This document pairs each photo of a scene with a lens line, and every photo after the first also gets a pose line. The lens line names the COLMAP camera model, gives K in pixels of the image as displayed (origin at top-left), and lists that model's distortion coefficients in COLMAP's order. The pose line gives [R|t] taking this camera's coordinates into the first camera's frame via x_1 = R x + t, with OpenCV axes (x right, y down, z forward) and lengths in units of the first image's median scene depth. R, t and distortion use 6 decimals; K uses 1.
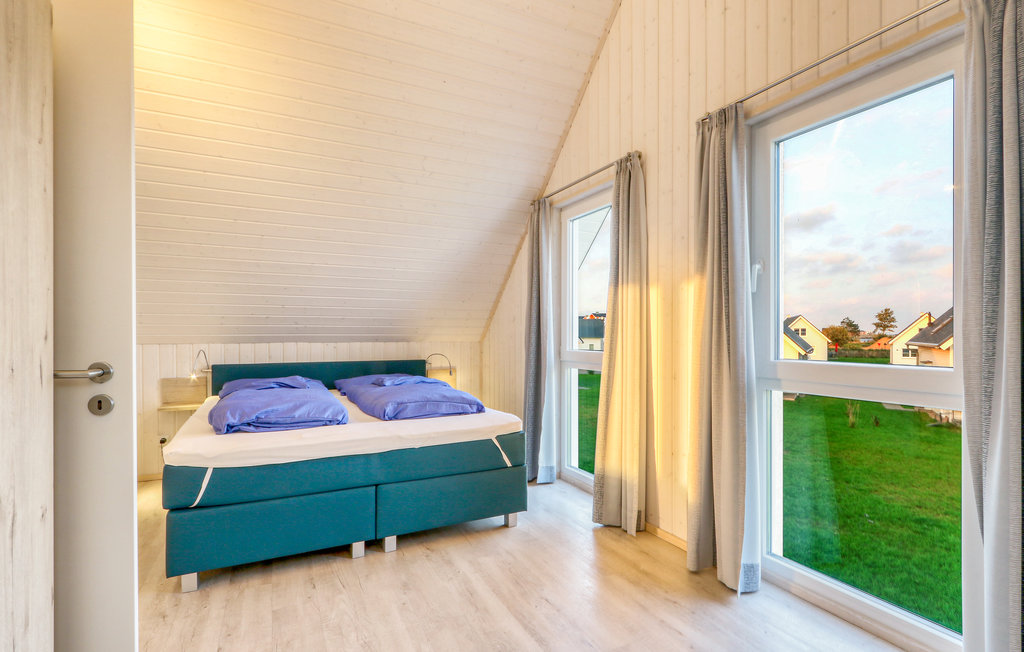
lens RADIAL K [[486.2, 0, 512.0], [0, 486.2, 326.0], [0, 0, 1]] dist [-0.001218, 0.000168]
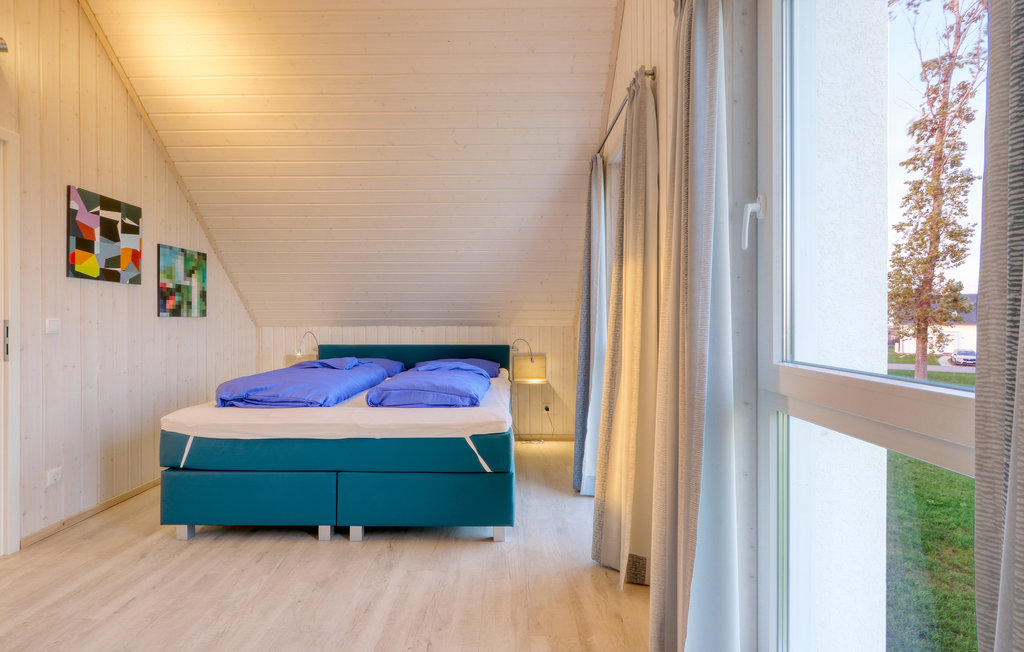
lens RADIAL K [[480.9, 0, 504.6], [0, 480.9, 321.1], [0, 0, 1]] dist [-0.003819, -0.000896]
pose [[0.887686, 0.003305, -0.460438, 0.412547], [0.007180, 0.999753, 0.021019, 0.004151], [0.460394, -0.021964, 0.887443, 0.264645]]
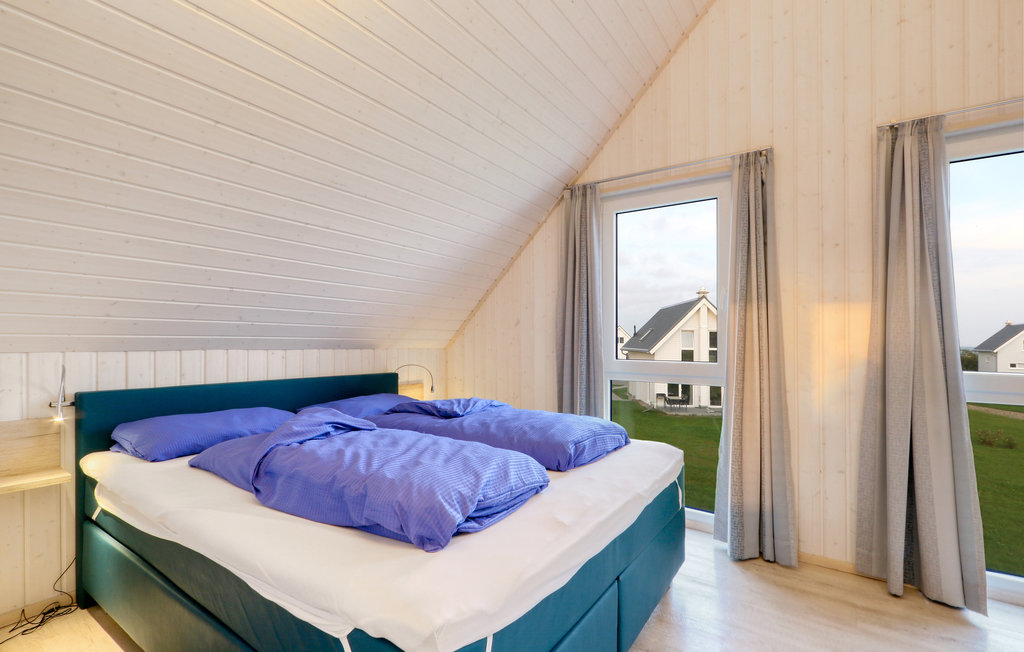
lens RADIAL K [[475.6, 0, 510.0], [0, 475.6, 327.7], [0, 0, 1]] dist [0.000090, -0.000156]
pose [[0.877815, 0.024991, 0.478347, -0.627269], [-0.022239, 0.999687, -0.011418, 0.007518], [-0.478483, -0.000615, 0.878097, 0.455771]]
